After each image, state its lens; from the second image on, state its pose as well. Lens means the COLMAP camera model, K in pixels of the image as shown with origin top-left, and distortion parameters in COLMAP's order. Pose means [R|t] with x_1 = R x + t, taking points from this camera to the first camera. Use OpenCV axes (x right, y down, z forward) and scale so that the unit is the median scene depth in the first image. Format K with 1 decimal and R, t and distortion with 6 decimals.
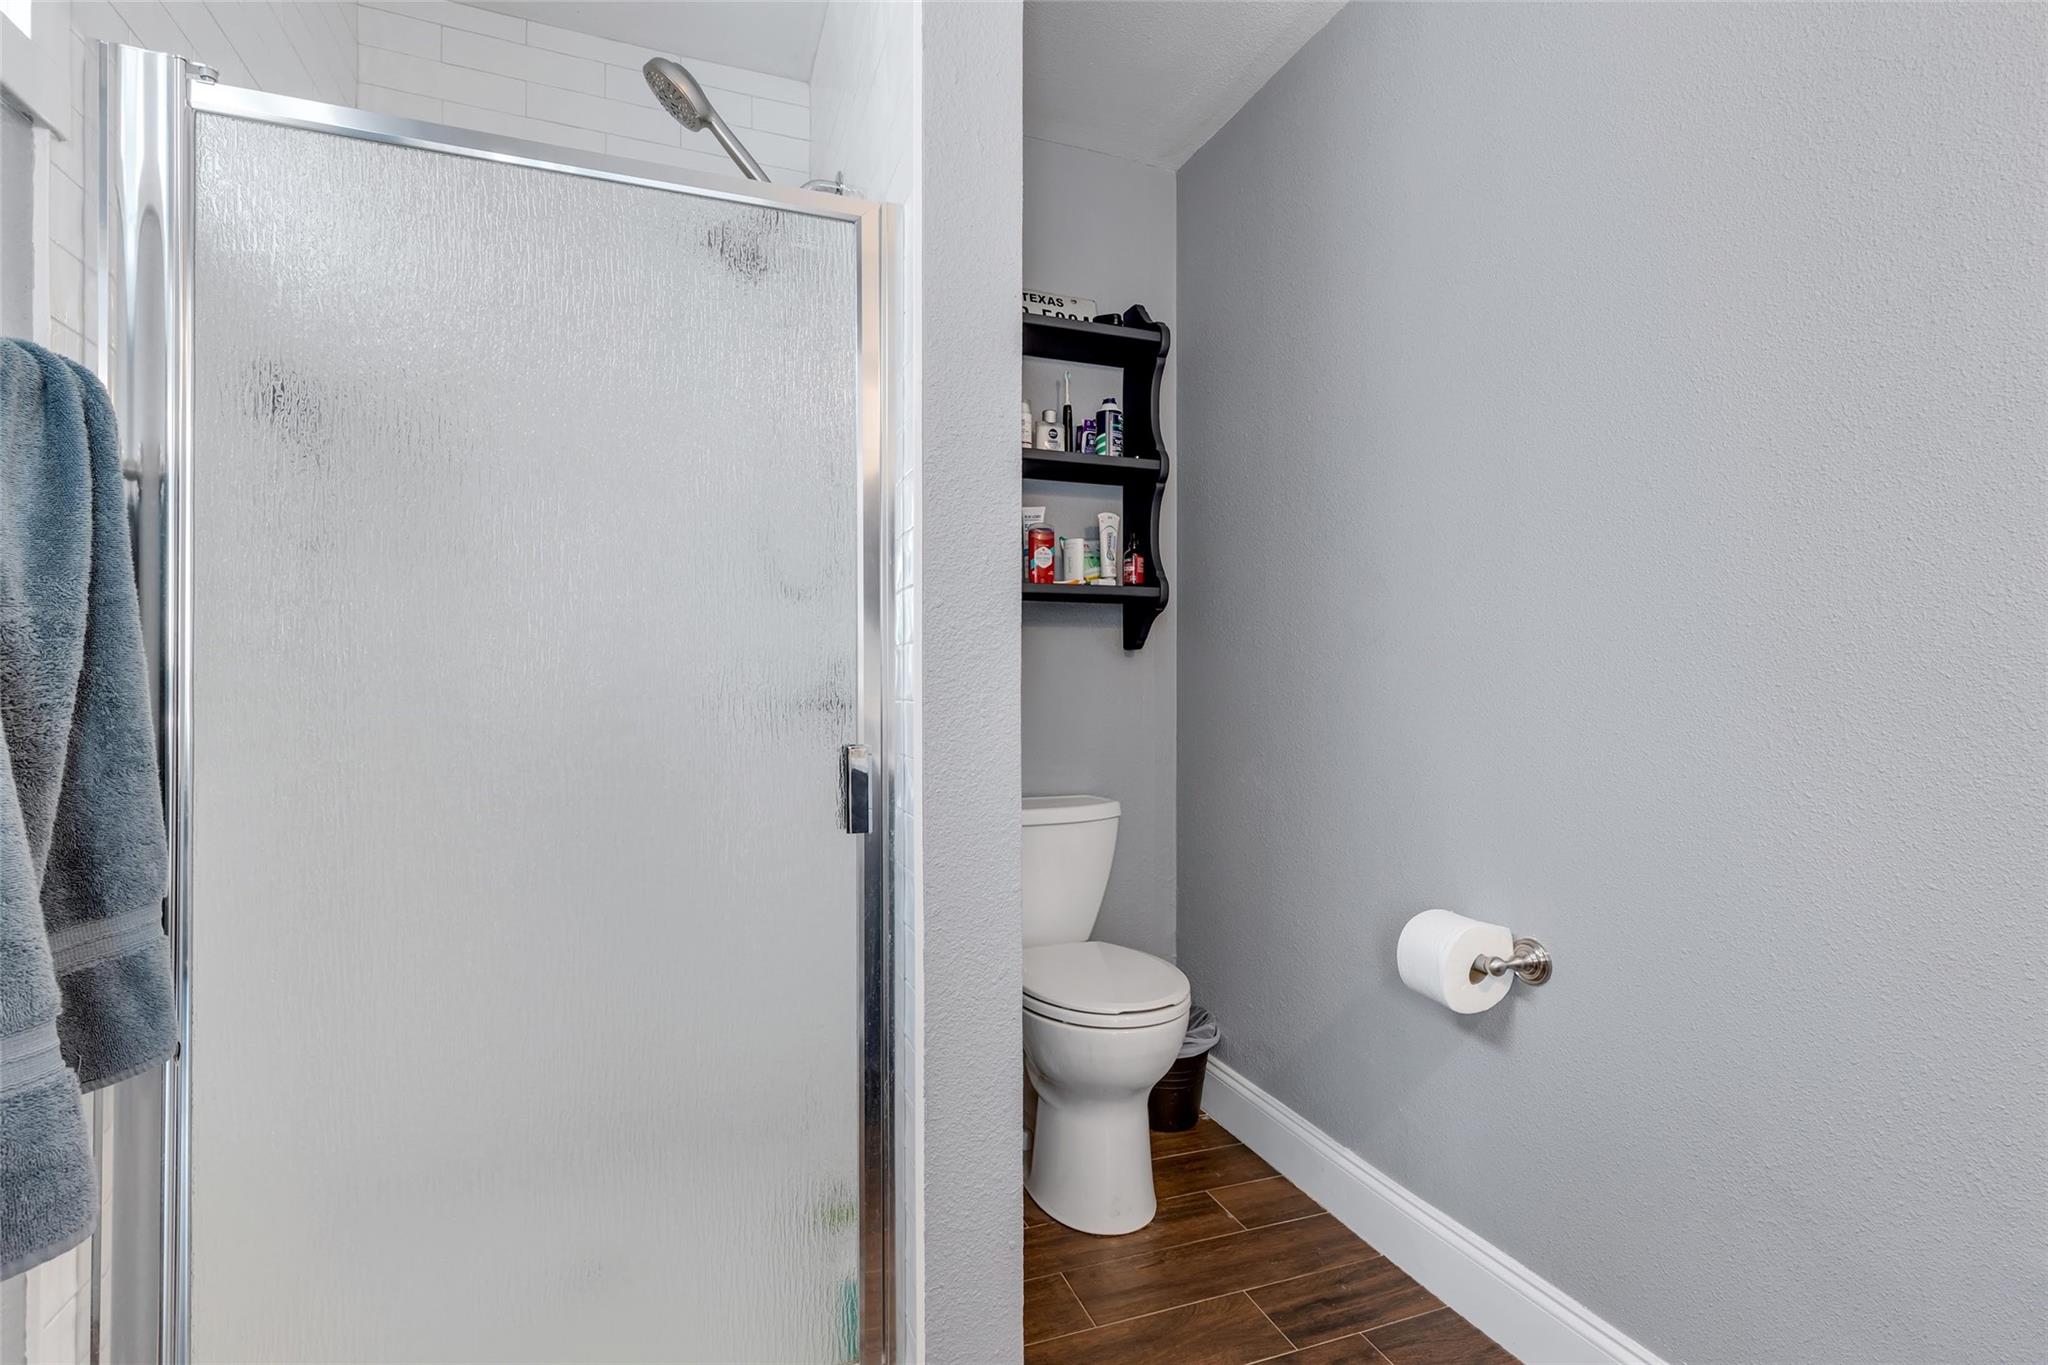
lens RADIAL K [[948.3, 0, 1024.0], [0, 948.3, 682.5], [0, 0, 1]] dist [0.008046, 0.000090]
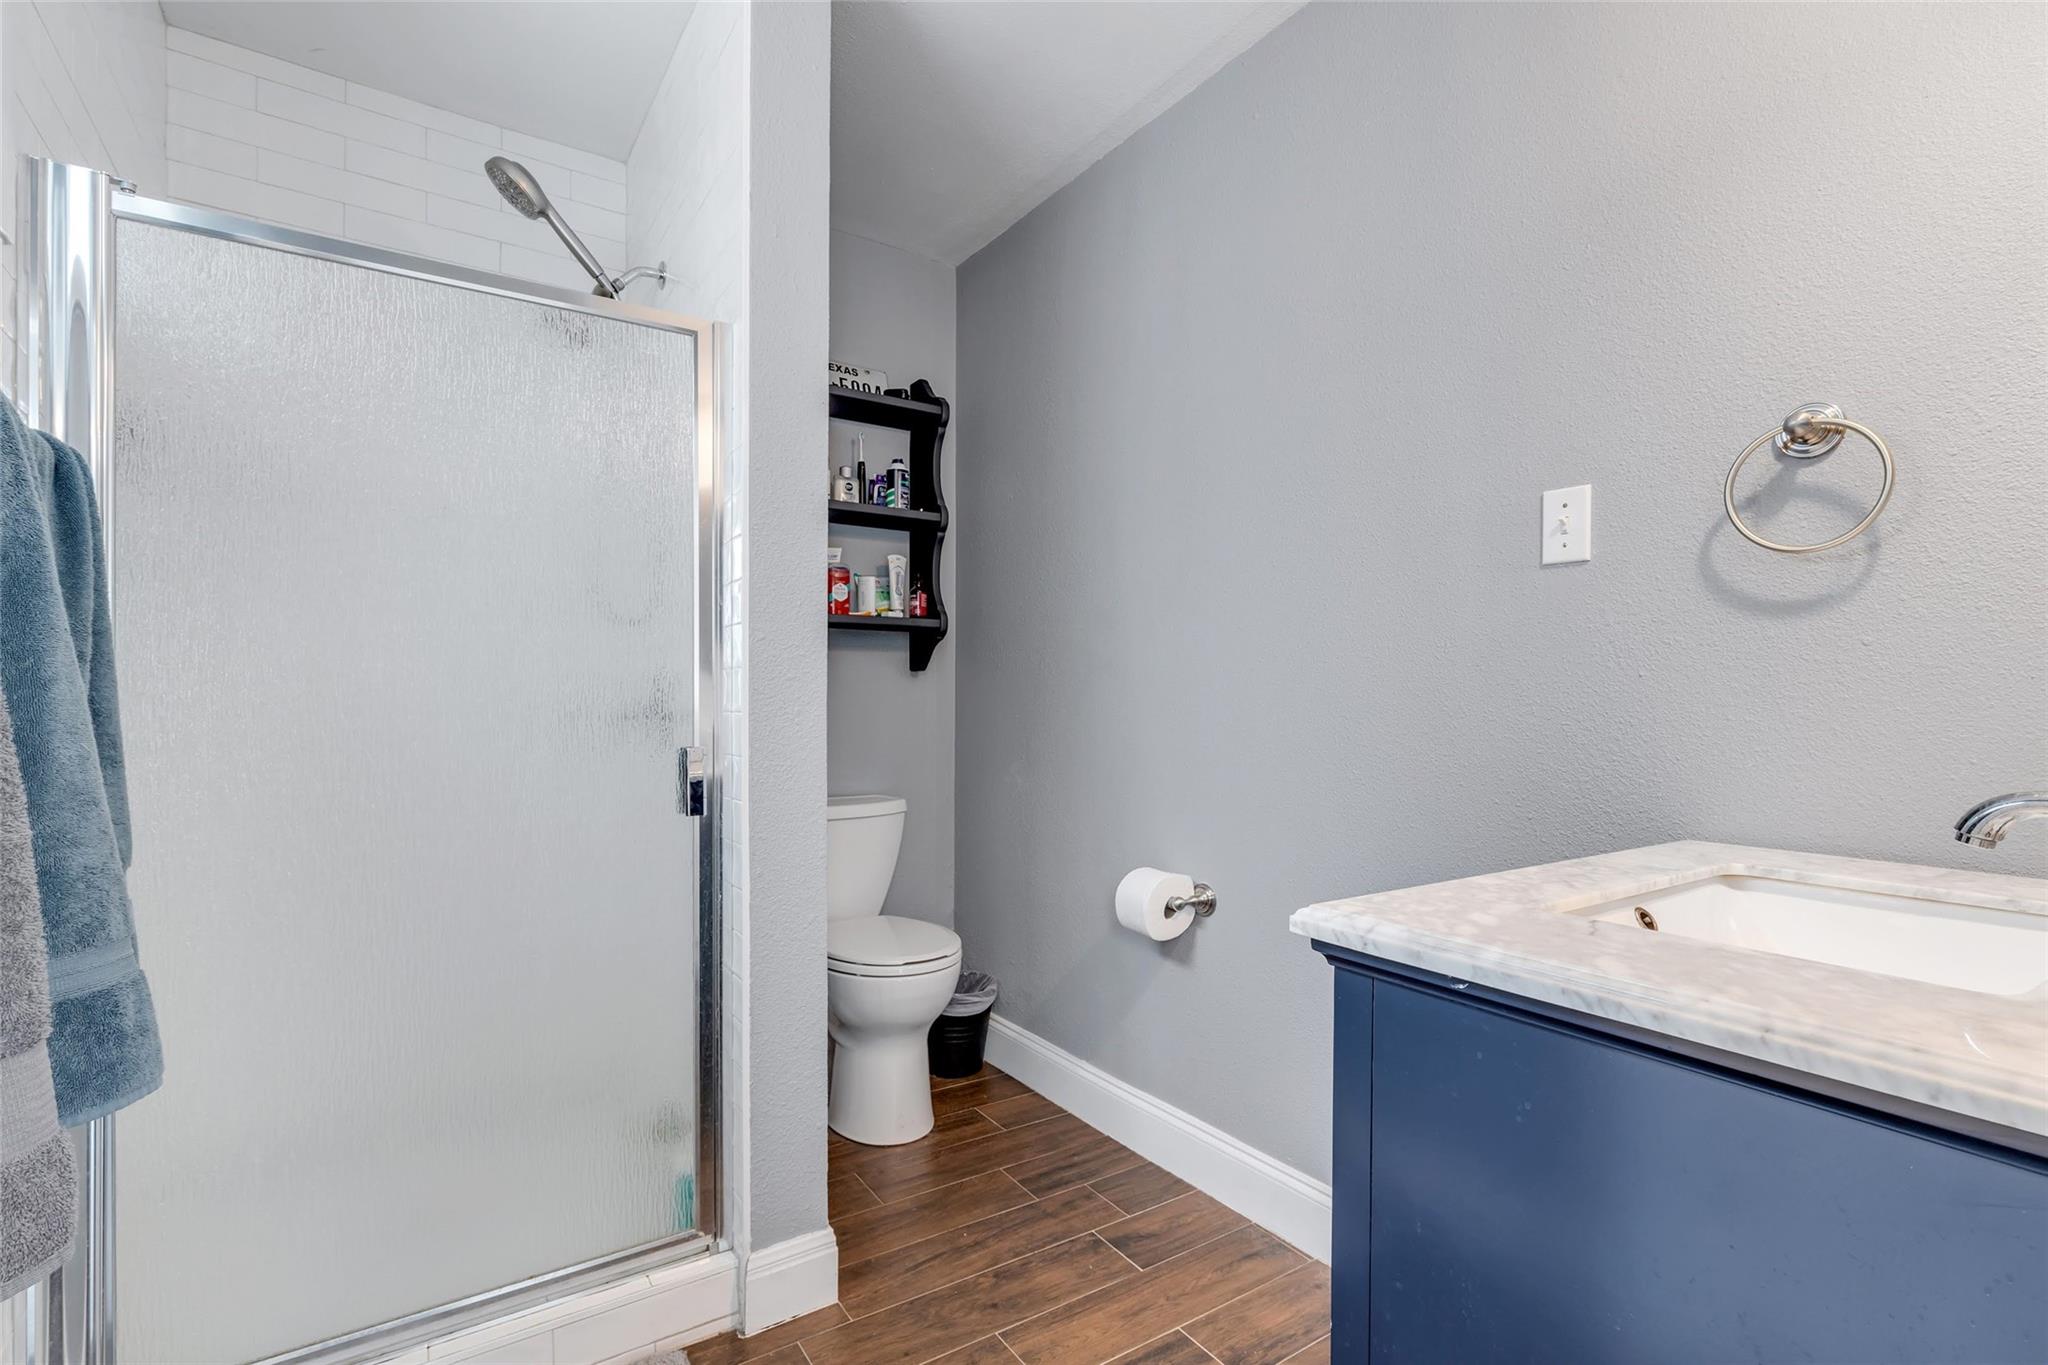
lens RADIAL K [[979.8, 0, 1106.5], [0, 979.8, 694.0], [0, 0, 1]] dist [-0.002058, -0.000737]
pose [[0.956038, 0.003768, 0.293218, -0.020506], [-0.002133, 0.999980, -0.005895, 0.000782], [-0.293235, 0.005011, 0.956027, -0.269329]]
